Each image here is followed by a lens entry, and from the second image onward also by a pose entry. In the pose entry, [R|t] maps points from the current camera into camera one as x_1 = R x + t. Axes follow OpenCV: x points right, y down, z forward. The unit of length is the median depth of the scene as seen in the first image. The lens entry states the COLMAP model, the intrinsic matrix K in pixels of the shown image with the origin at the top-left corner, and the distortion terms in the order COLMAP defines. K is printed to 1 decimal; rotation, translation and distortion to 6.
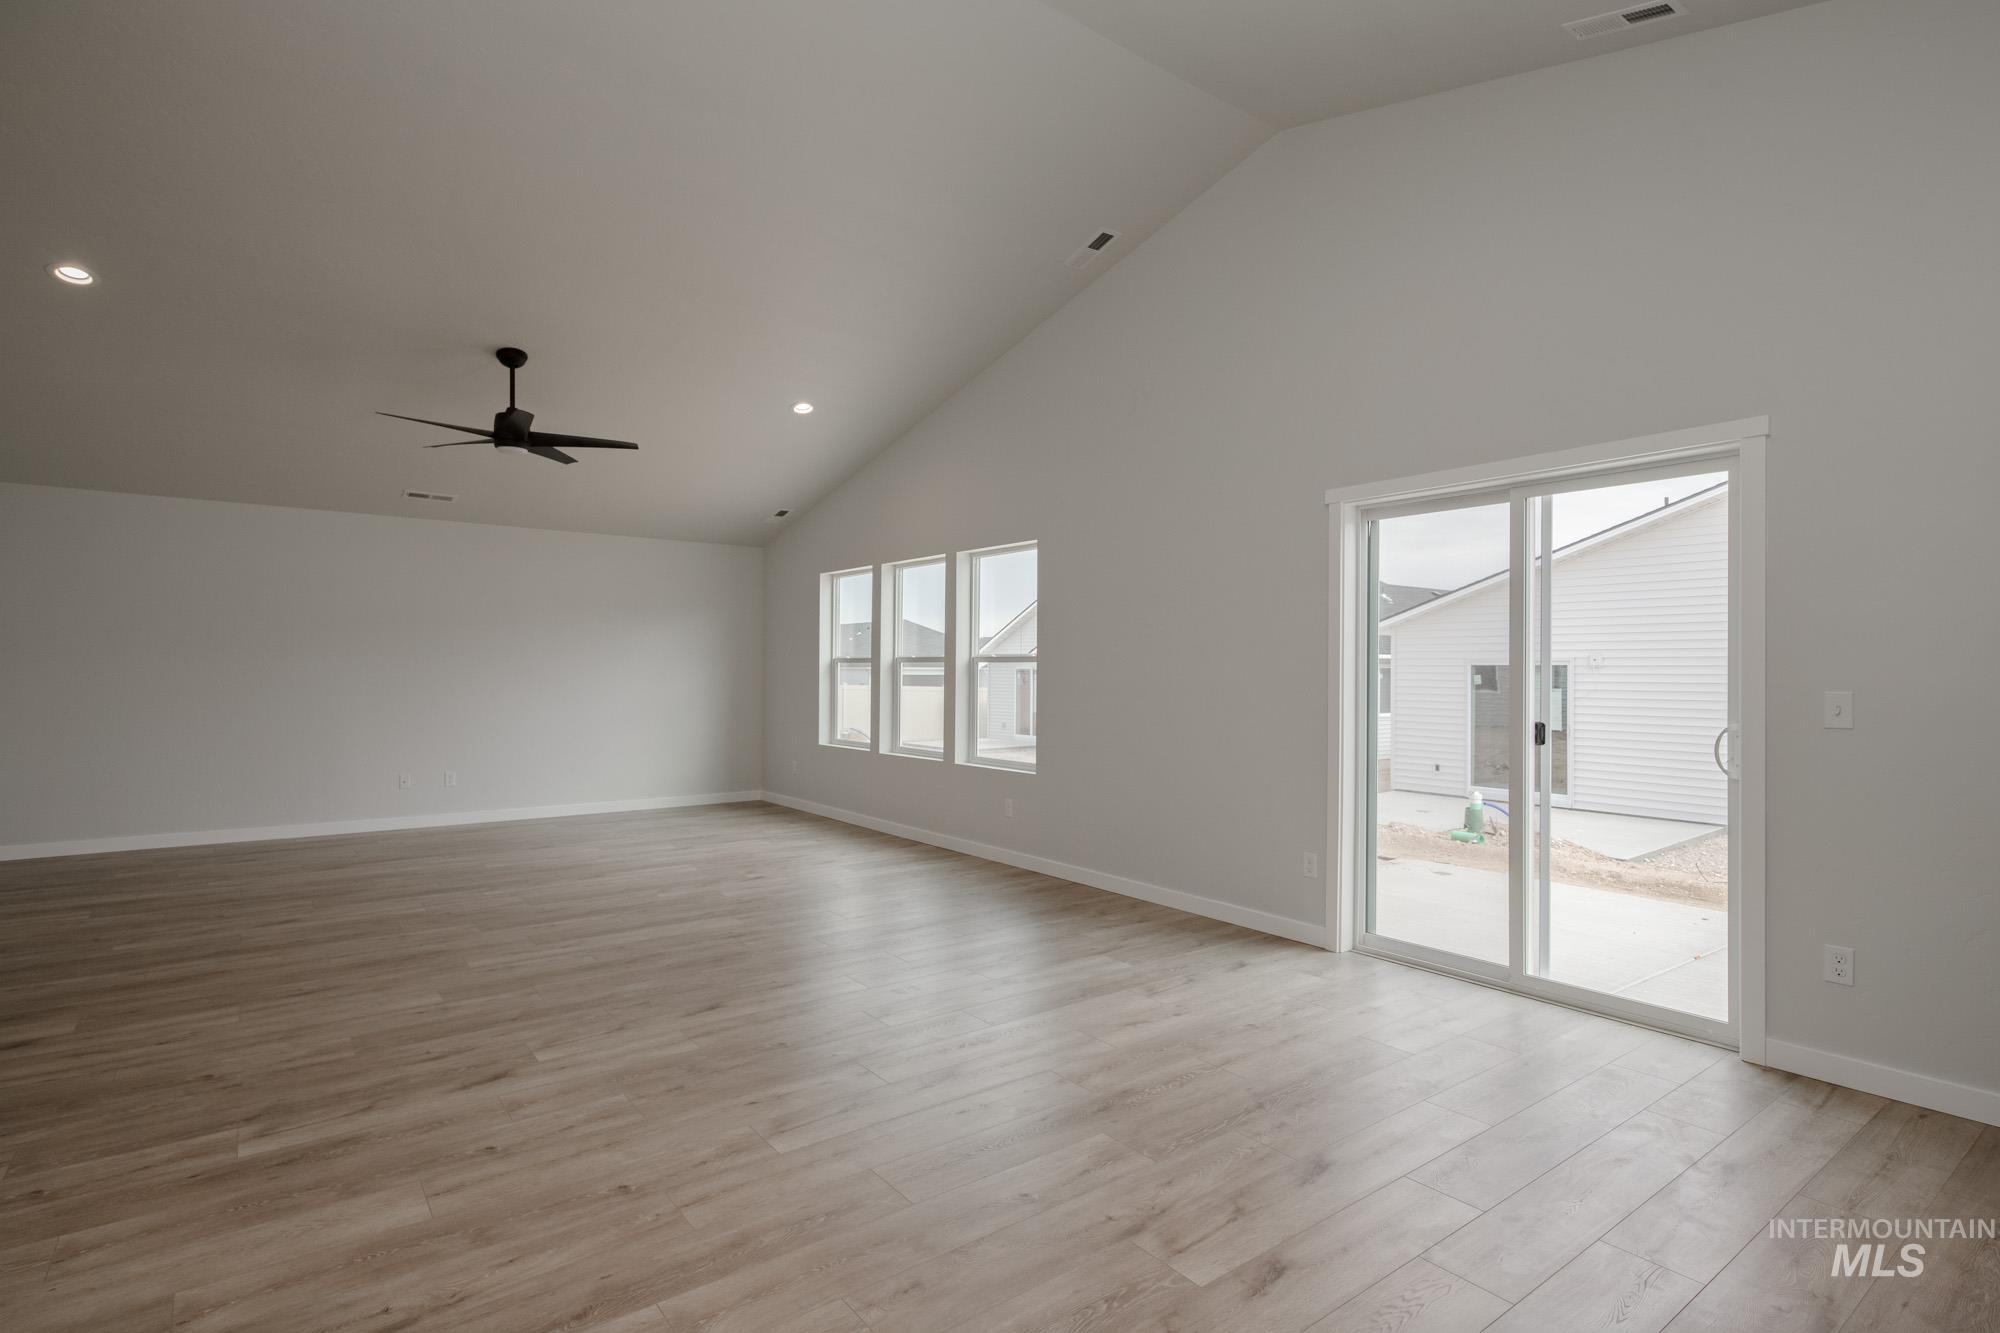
lens RADIAL K [[989.1, 0, 992.9], [0, 989.1, 673.9], [0, 0, 1]] dist [0.015705, -0.006017]
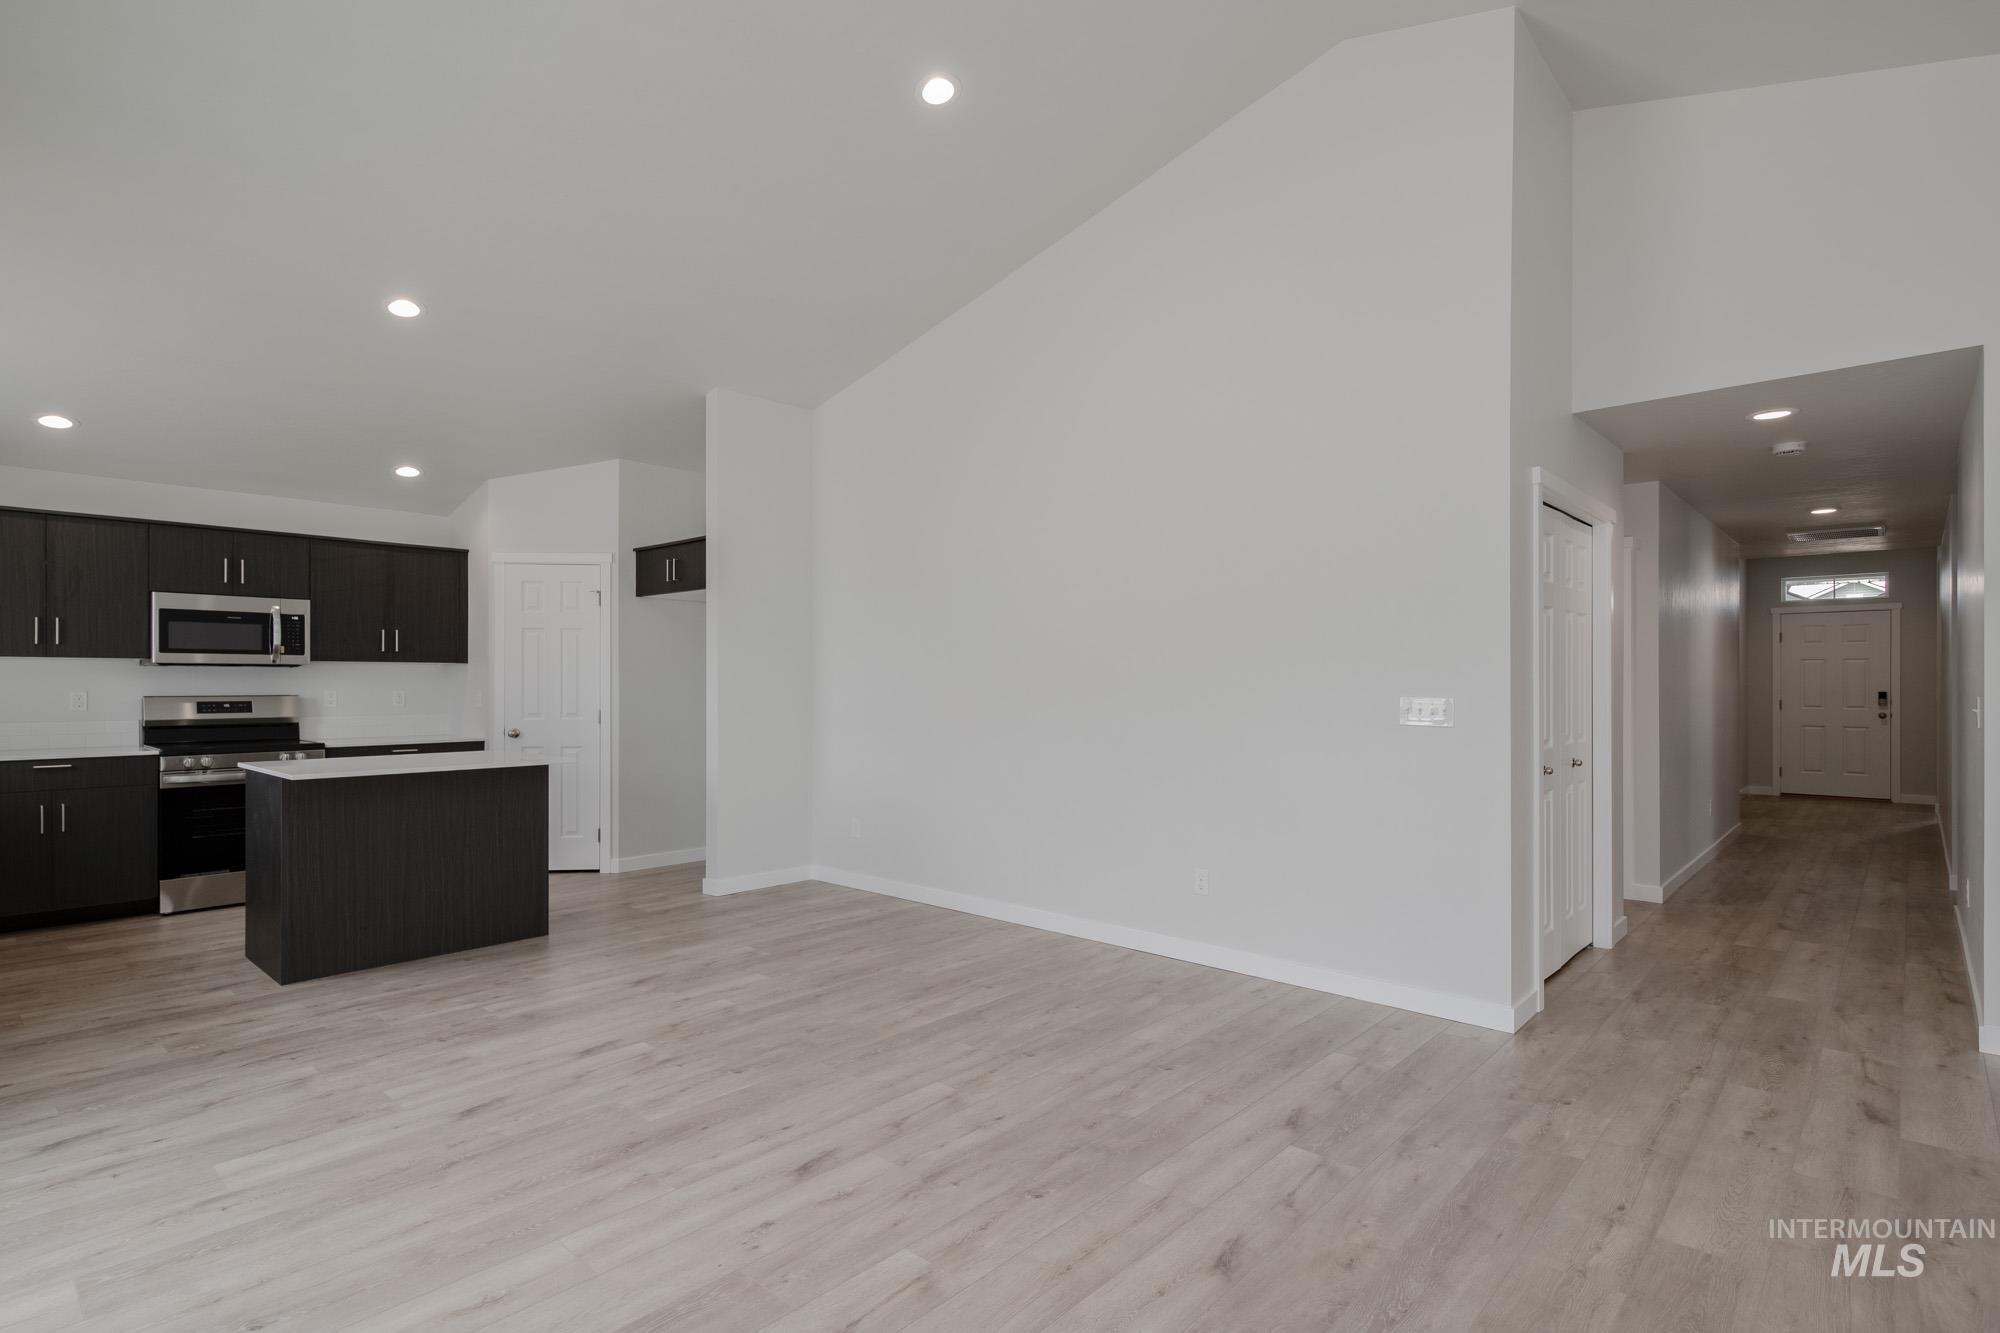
lens RADIAL K [[989.1, 0, 1011.1], [0, 989.1, 677.9], [0, 0, 1]] dist [0.015705, -0.006017]
pose [[-0.979259, -0.005335, -0.202544, -0.038065], [-0.006110, 0.999976, 0.003203, -0.014567], [0.202522, 0.004374, -0.979268, 1.599644]]
